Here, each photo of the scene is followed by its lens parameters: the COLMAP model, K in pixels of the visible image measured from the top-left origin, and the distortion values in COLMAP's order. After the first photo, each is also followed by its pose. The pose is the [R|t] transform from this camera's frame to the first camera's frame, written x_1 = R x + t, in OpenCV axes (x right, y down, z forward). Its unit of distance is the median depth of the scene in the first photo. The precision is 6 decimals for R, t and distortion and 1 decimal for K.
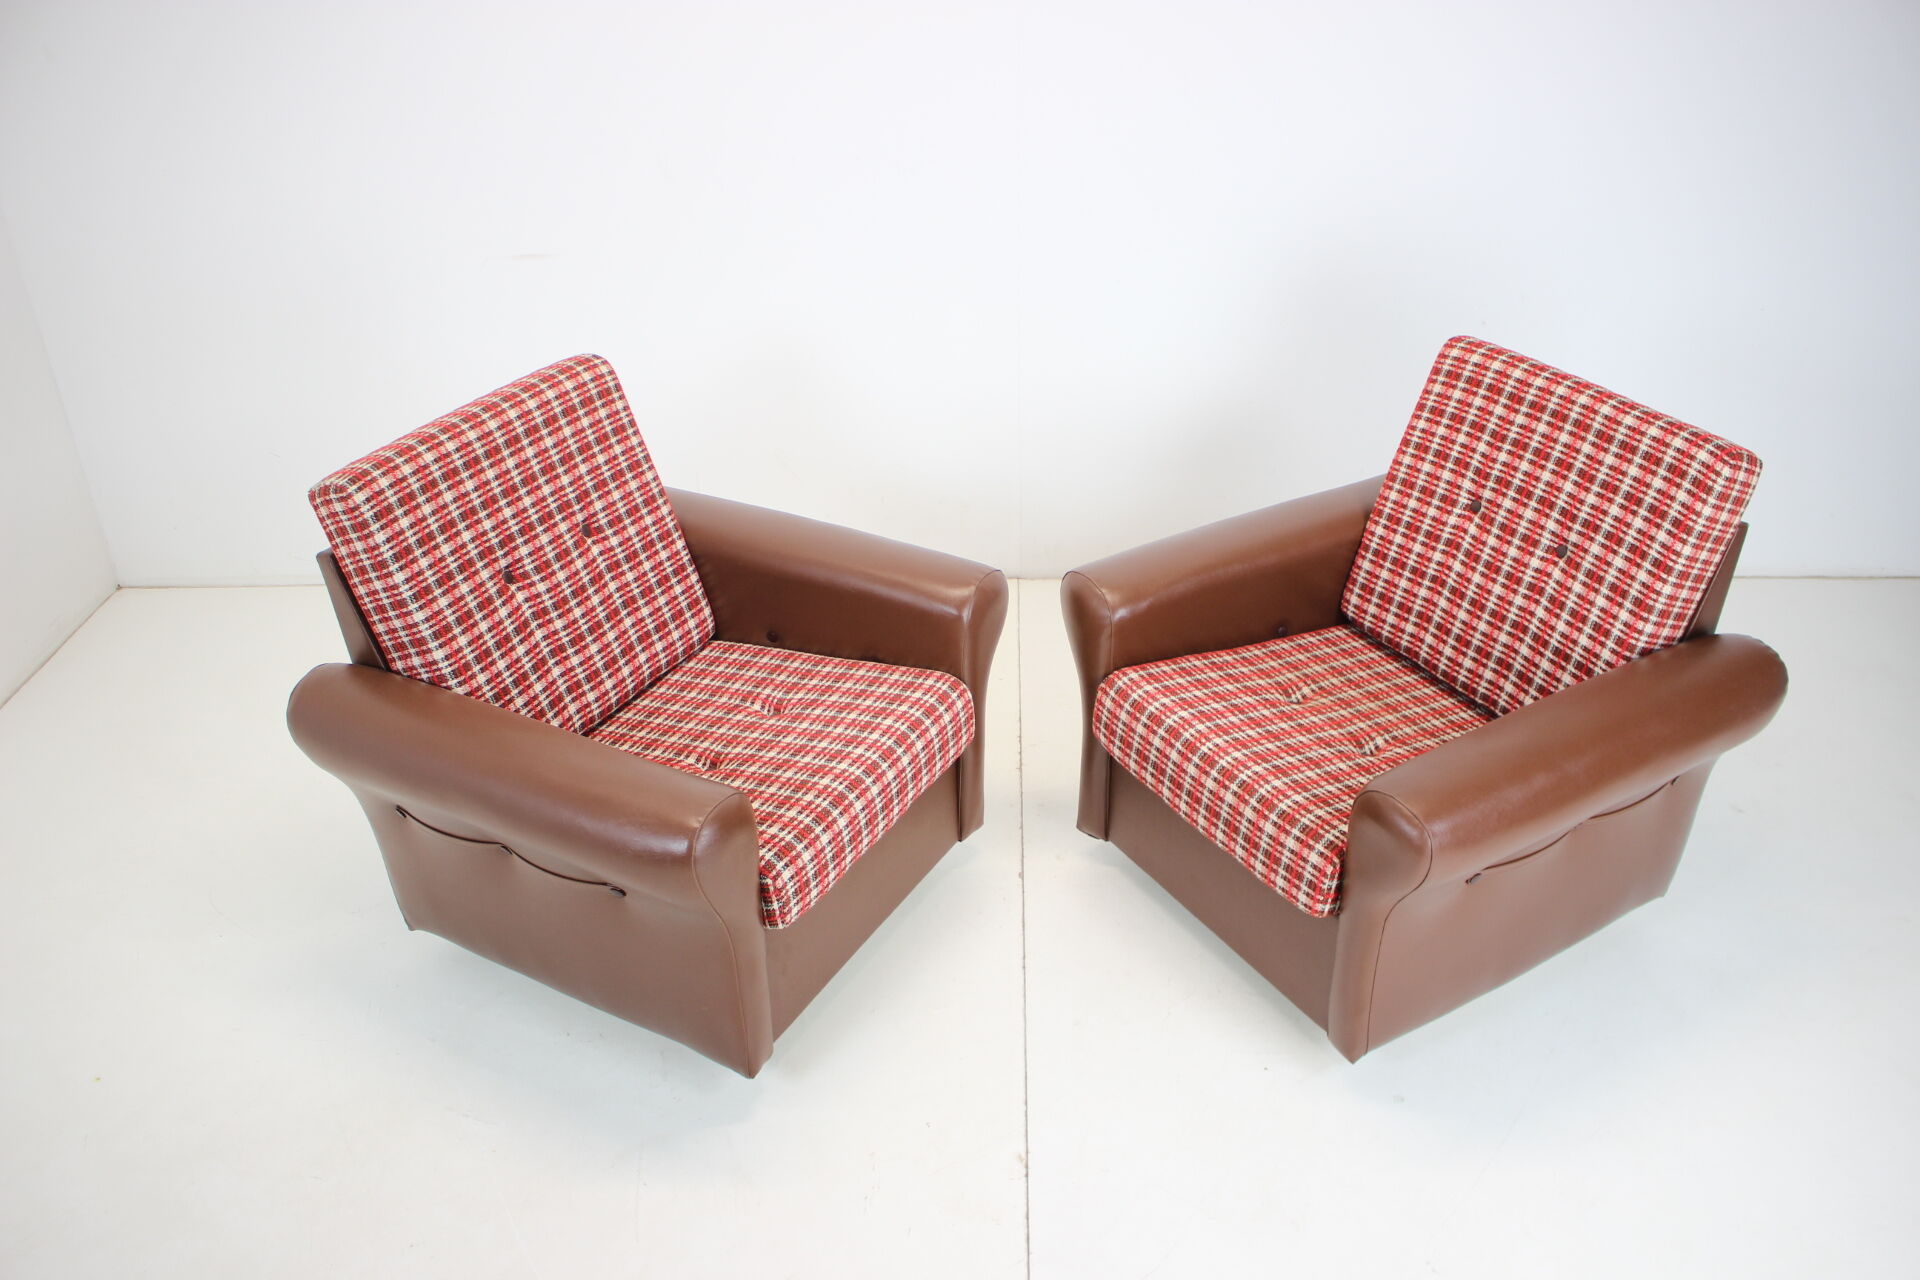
lens RADIAL K [[1599.8, 0, 957.5], [0, 1599.8, 640.4], [0, 0, 1]] dist [-0.065880, -0.001252]
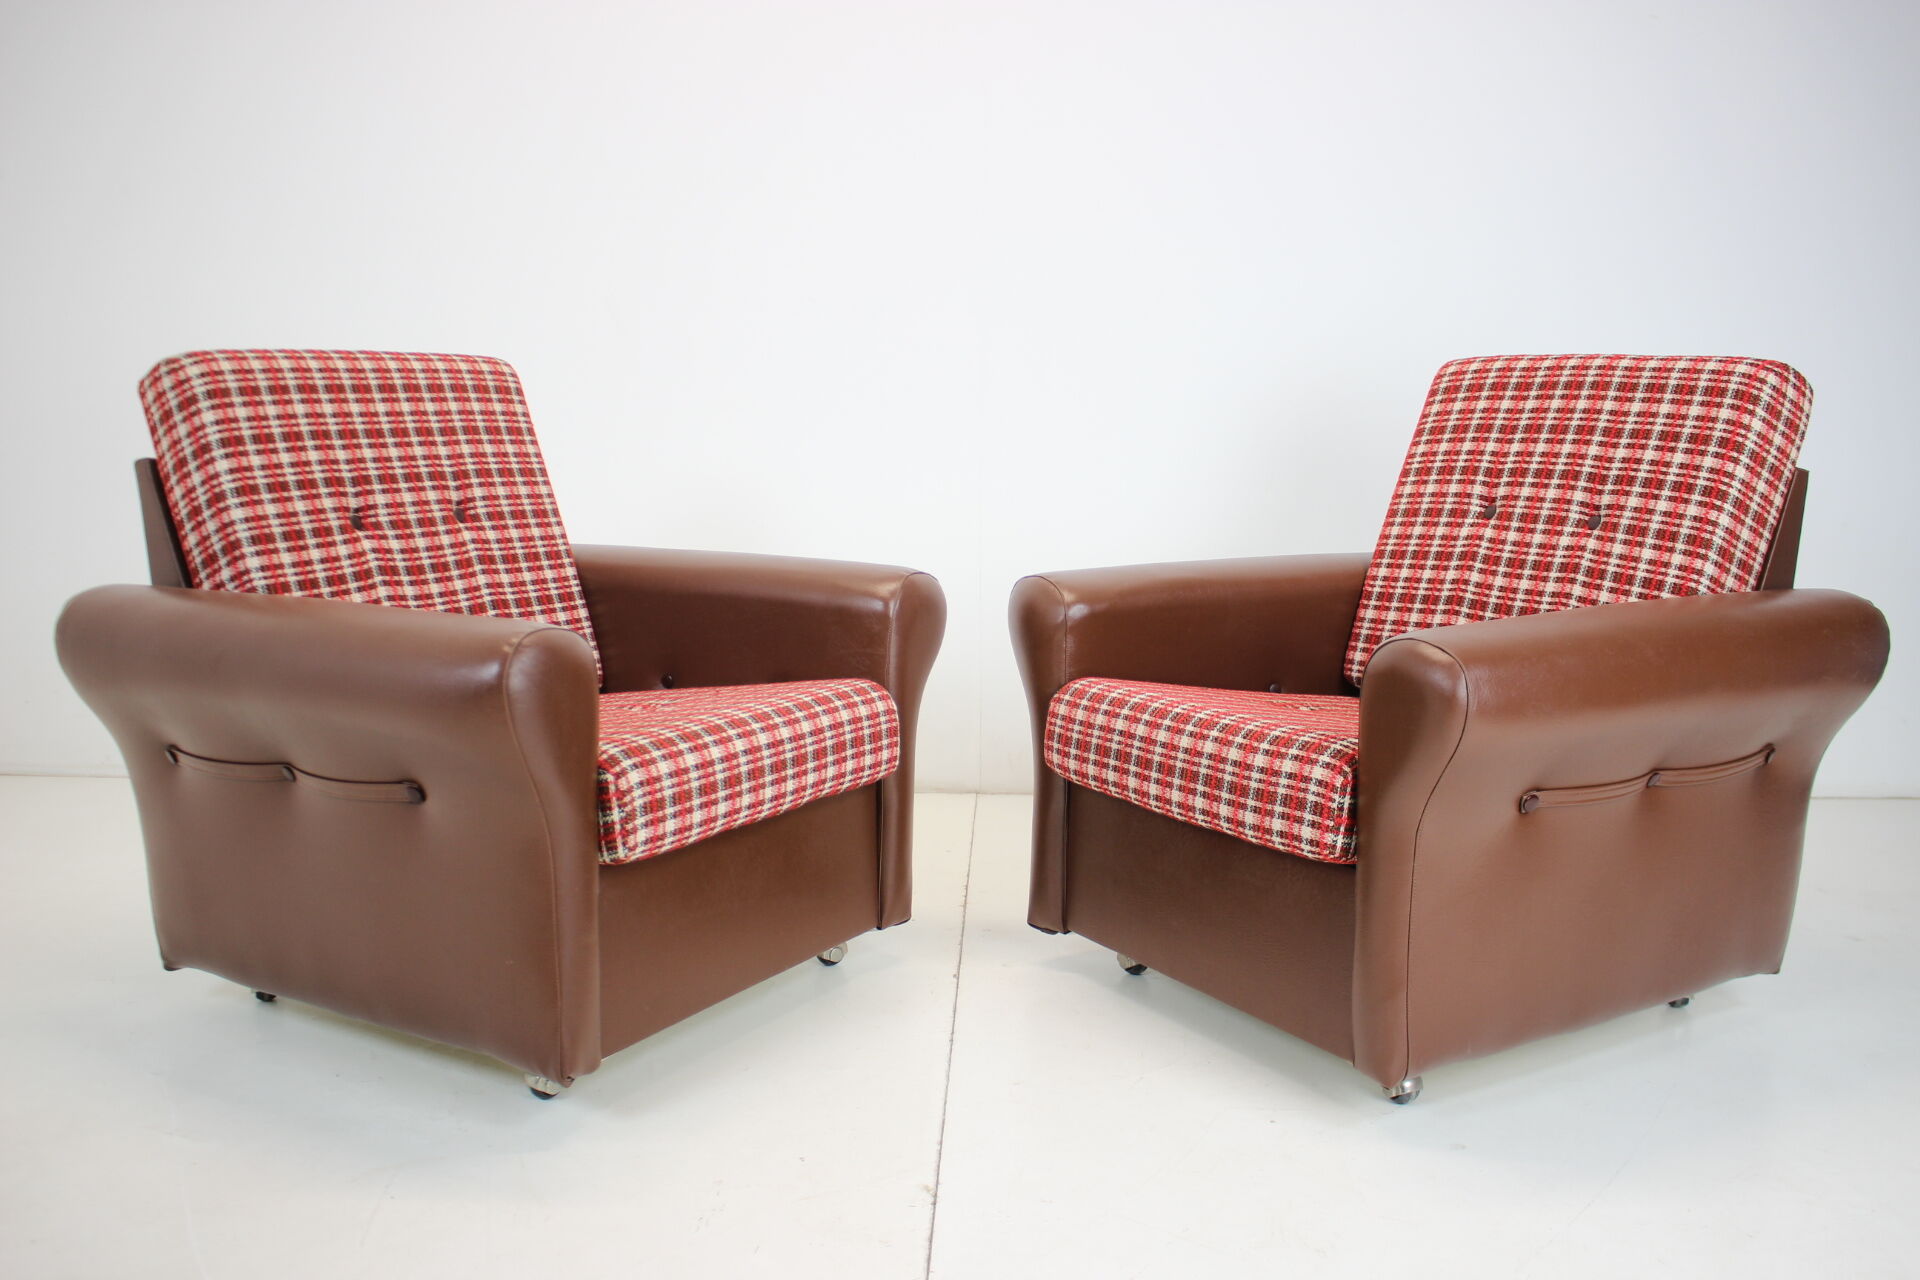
lens RADIAL K [[1659.8, 0, 952.4], [0, 1659.8, 658.3], [0, 0, 1]] dist [-0.068155, 0.023411]
pose [[0.999644, 0.023531, -0.012570, 0.048016], [-0.026576, 0.919577, -0.392011, 0.349149], [0.002335, 0.392205, 0.919875, 0.208275]]
